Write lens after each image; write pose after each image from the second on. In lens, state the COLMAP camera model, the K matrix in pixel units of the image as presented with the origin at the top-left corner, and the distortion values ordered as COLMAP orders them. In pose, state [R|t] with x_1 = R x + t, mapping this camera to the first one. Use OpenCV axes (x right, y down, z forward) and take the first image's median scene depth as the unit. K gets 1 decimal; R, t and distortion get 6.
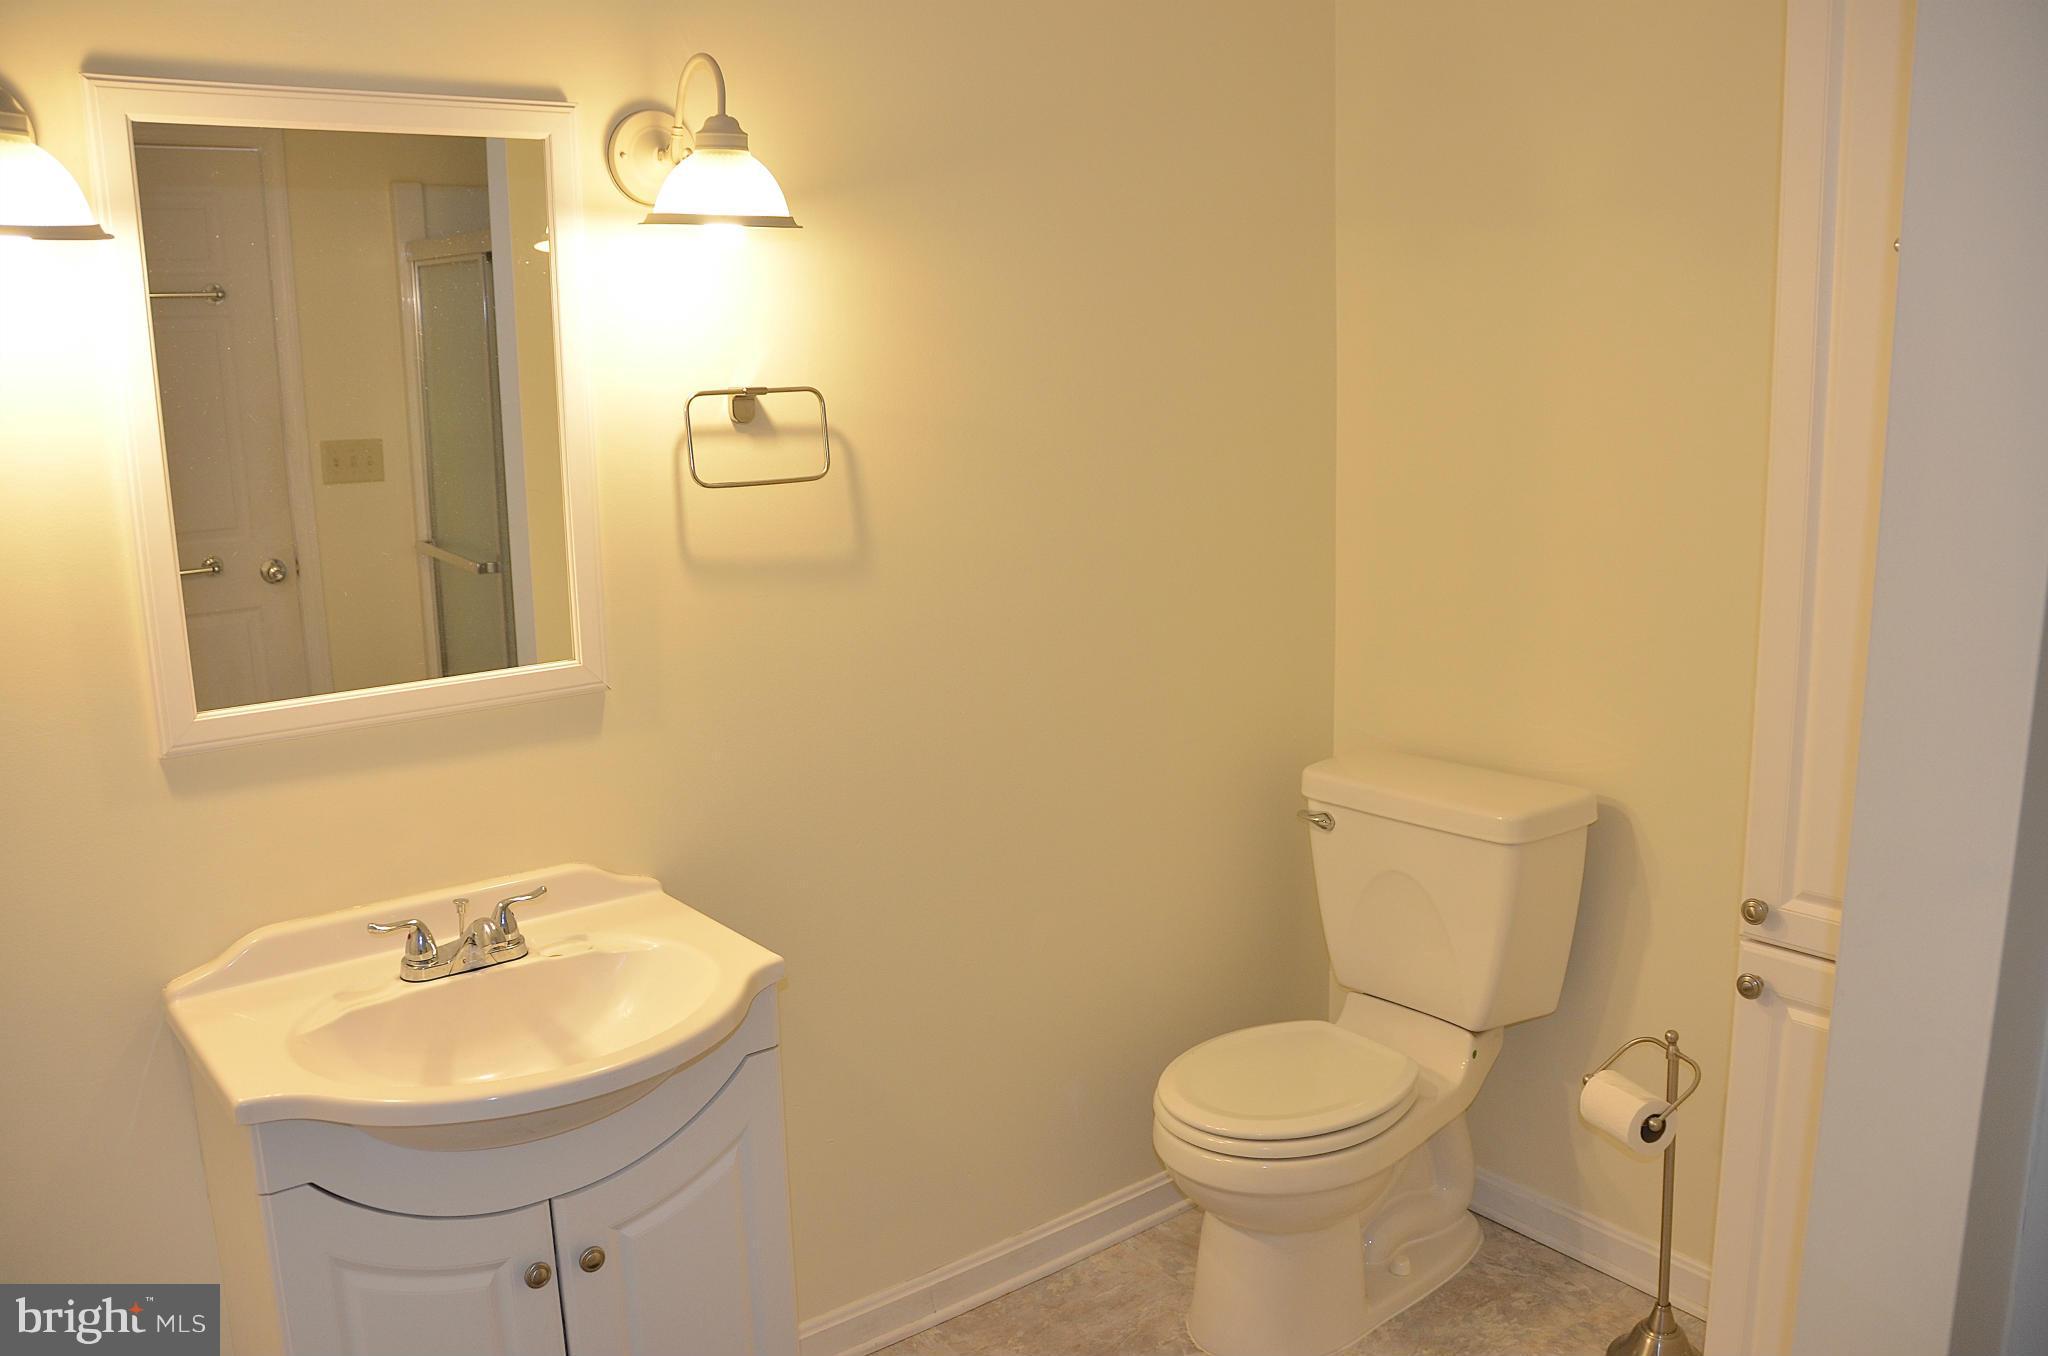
lens RADIAL K [[1588.9, 0, 1018.1], [0, 1588.9, 694.1], [0, 0, 1]] dist [-0.159754, 0.114234]
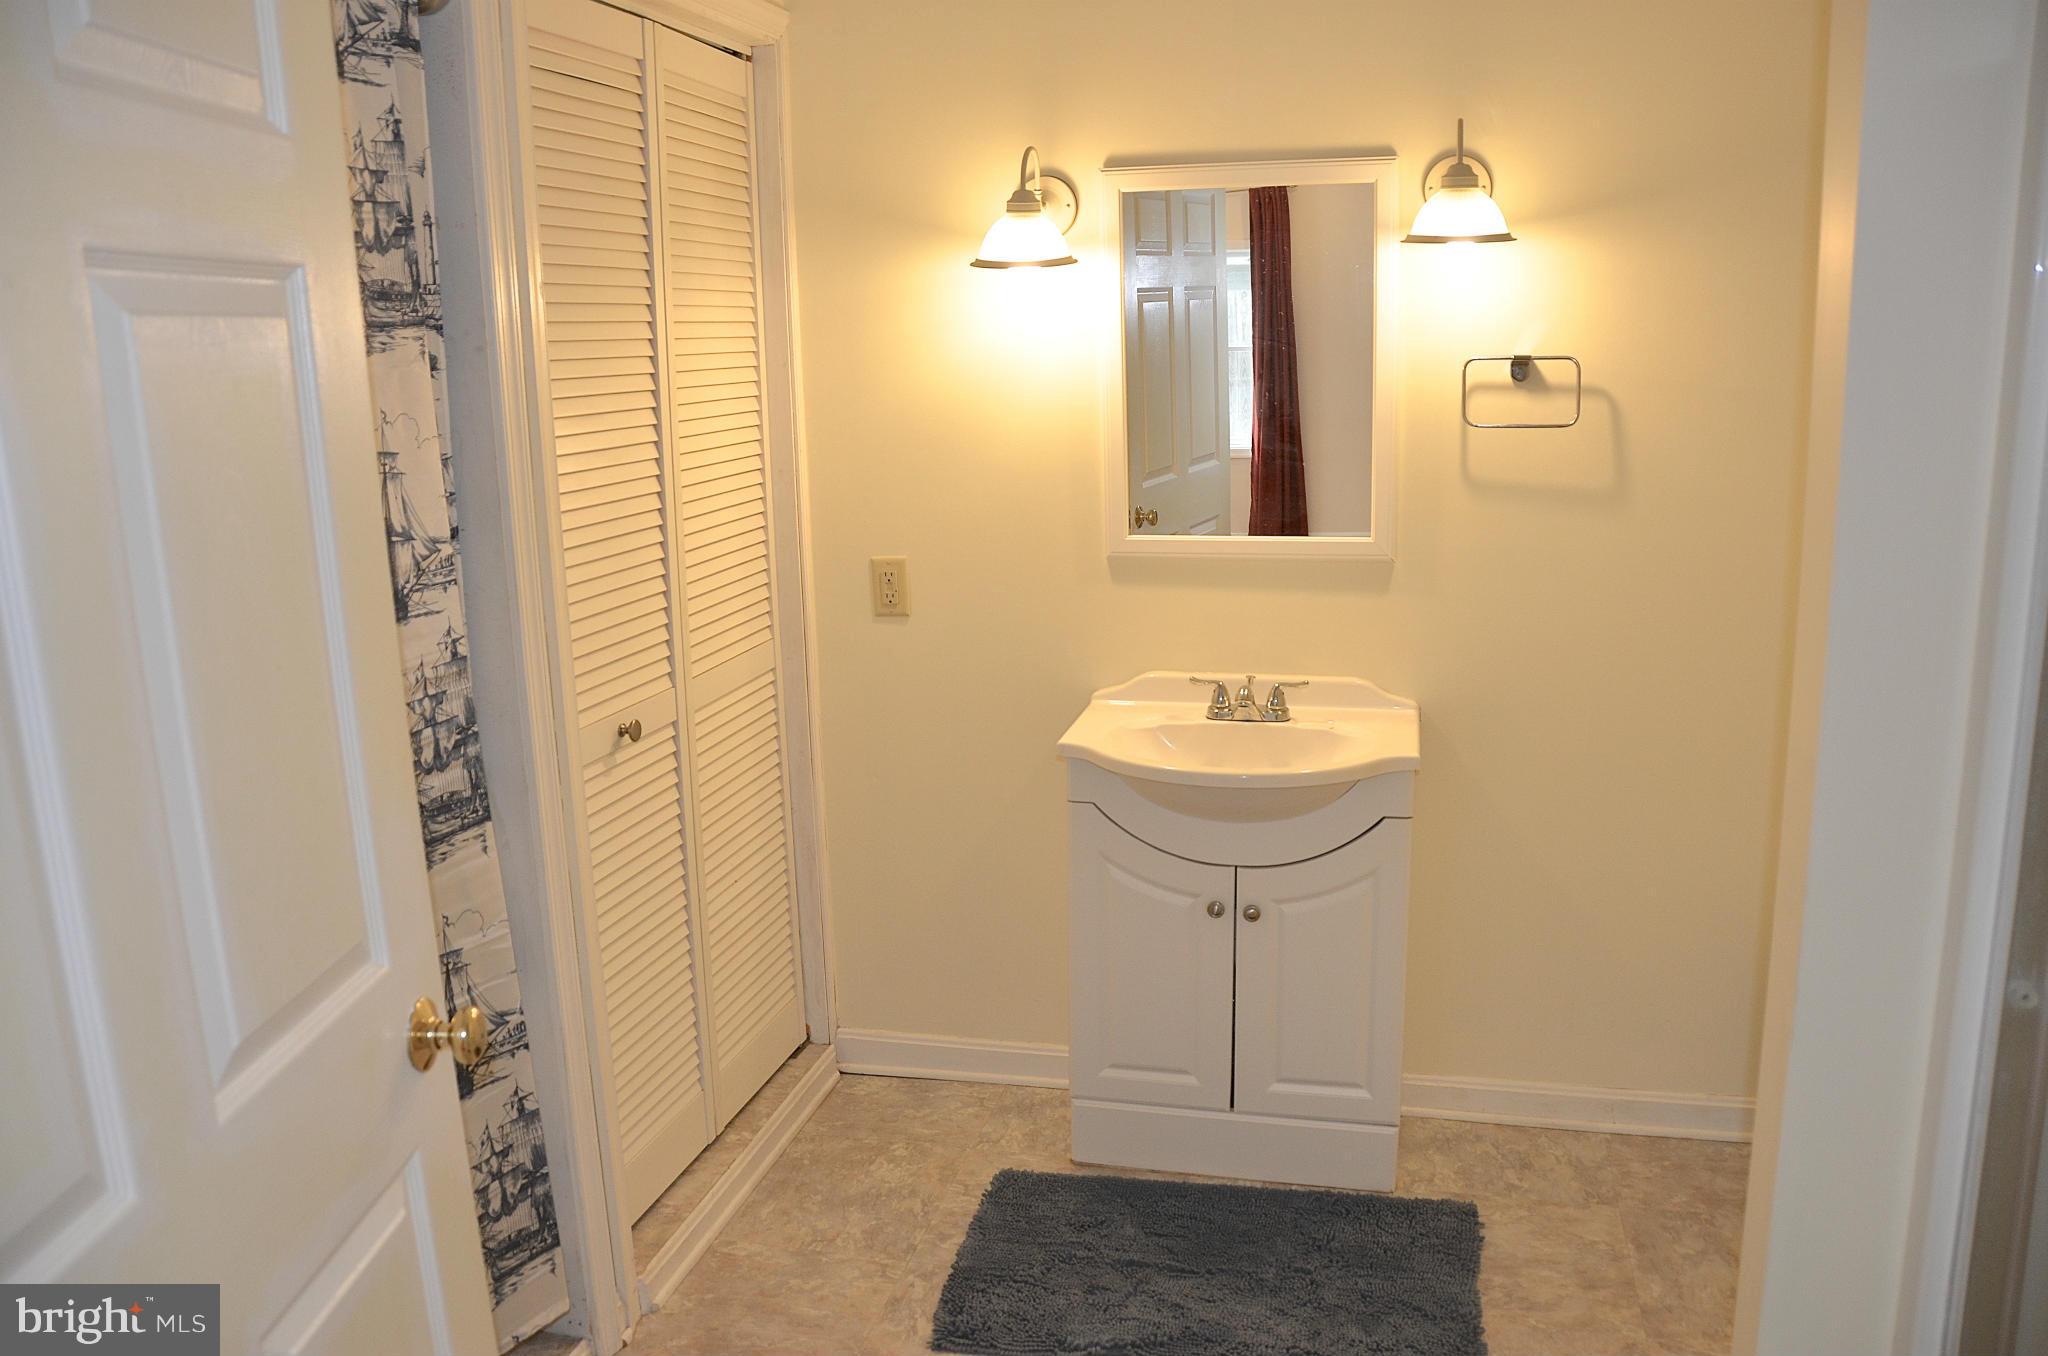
lens RADIAL K [[1588.9, 0, 1018.1], [0, 1588.9, 694.1], [0, 0, 1]] dist [-0.159754, 0.114234]
pose [[0.605890, 0.180160, -0.774881, 0.719560], [-0.149062, 0.982479, 0.111873, 0.006921], [0.781459, 0.047723, 0.622129, -0.169151]]
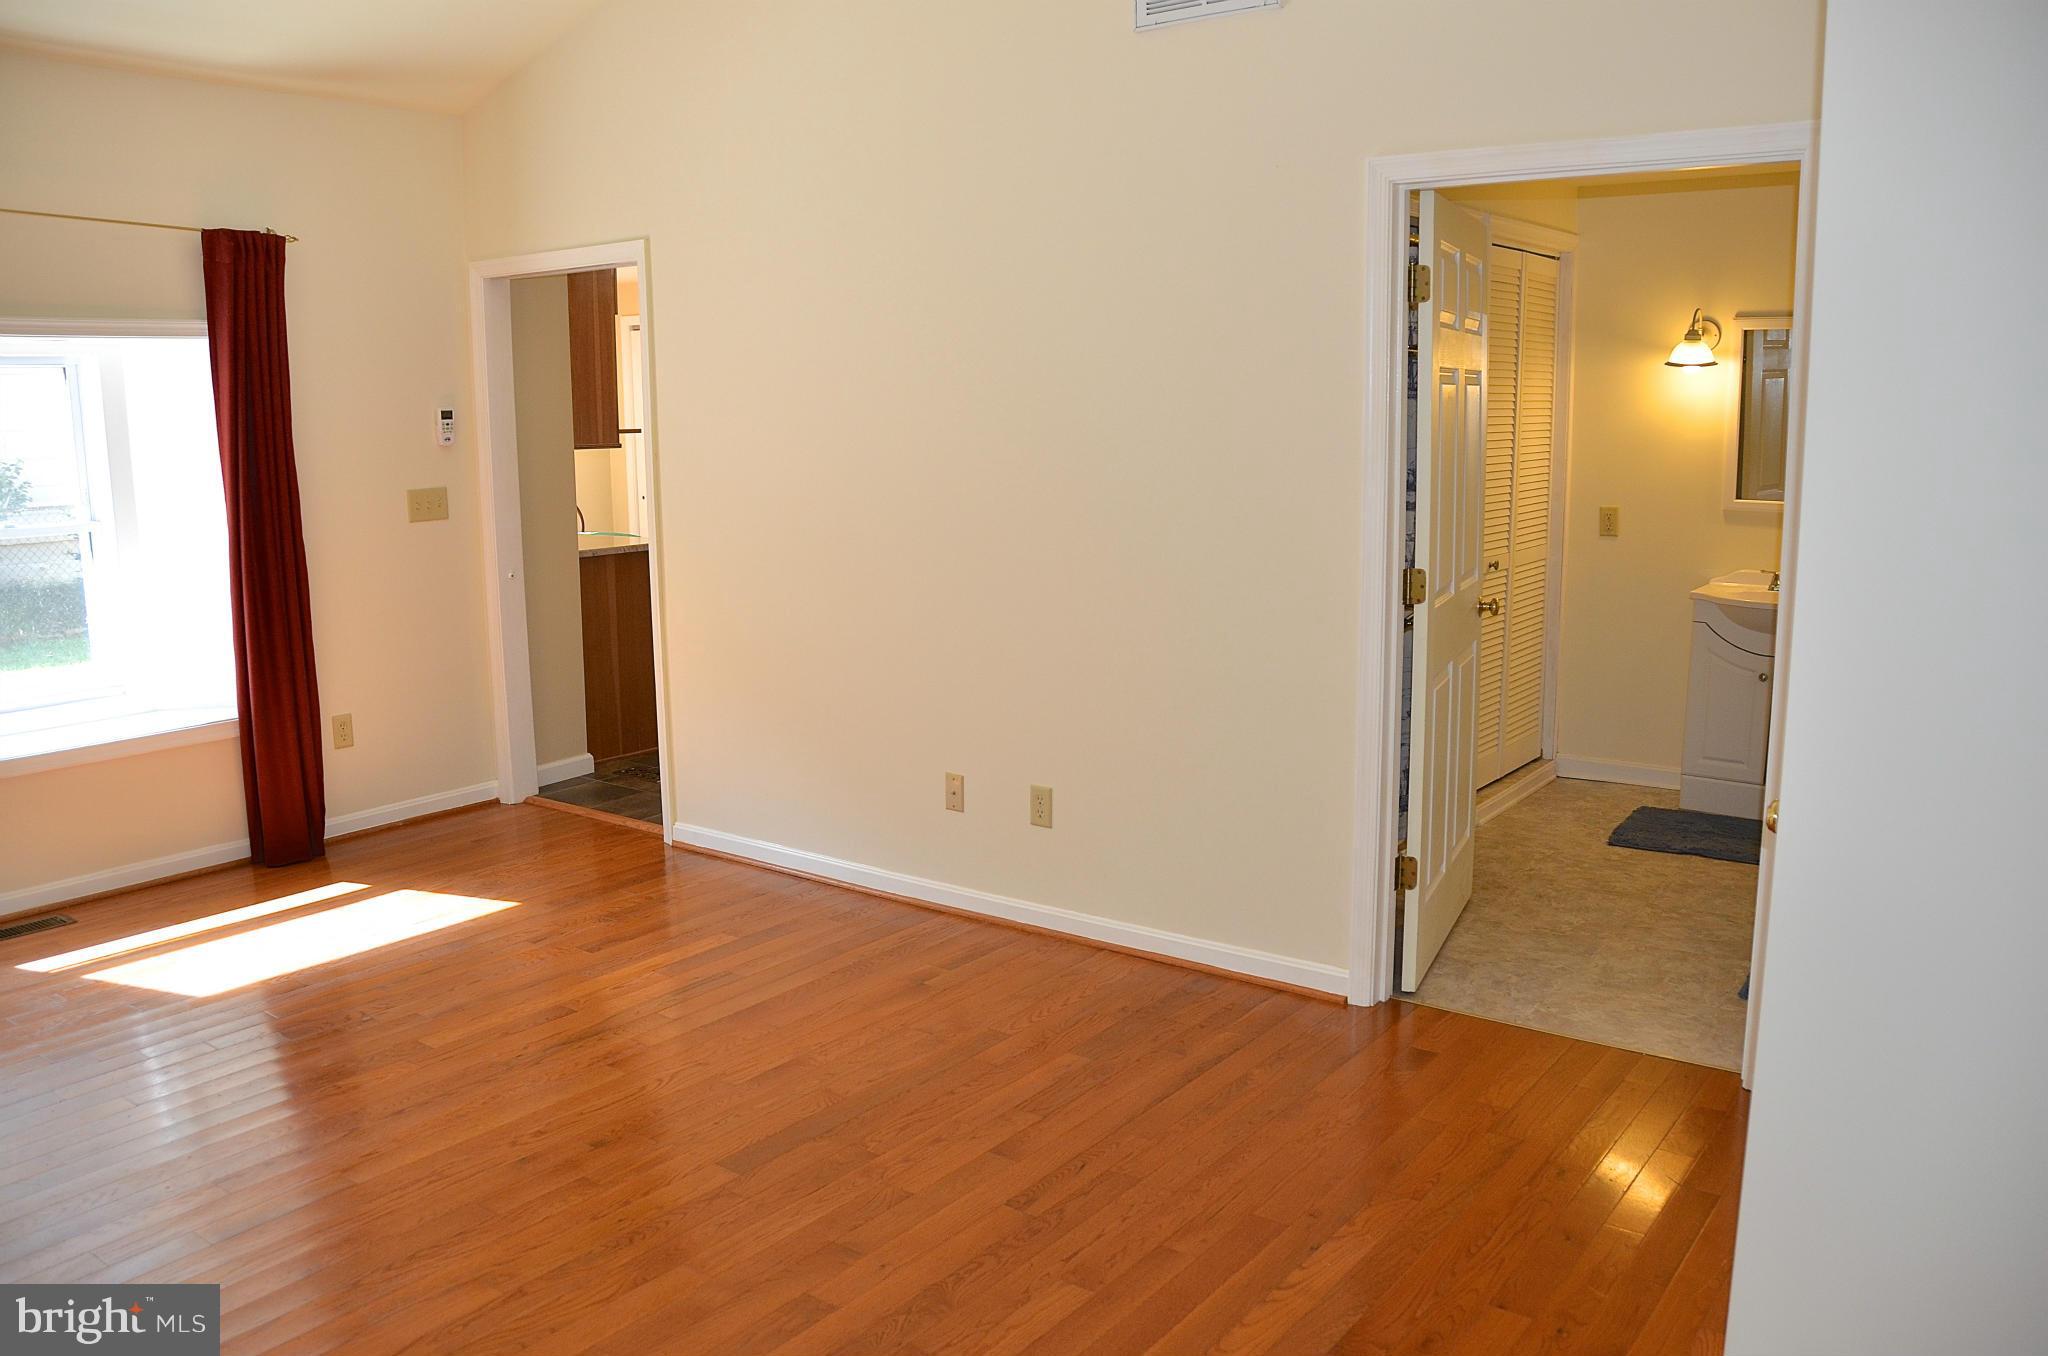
lens RADIAL K [[1588.9, 0, 1018.1], [0, 1588.9, 694.1], [0, 0, 1]] dist [-0.159754, 0.114234]
pose [[0.257011, 0.194579, -0.946617, 2.198229], [-0.192984, 0.970126, 0.147015, 0.219206], [0.946944, 0.144897, 0.286884, -1.325732]]
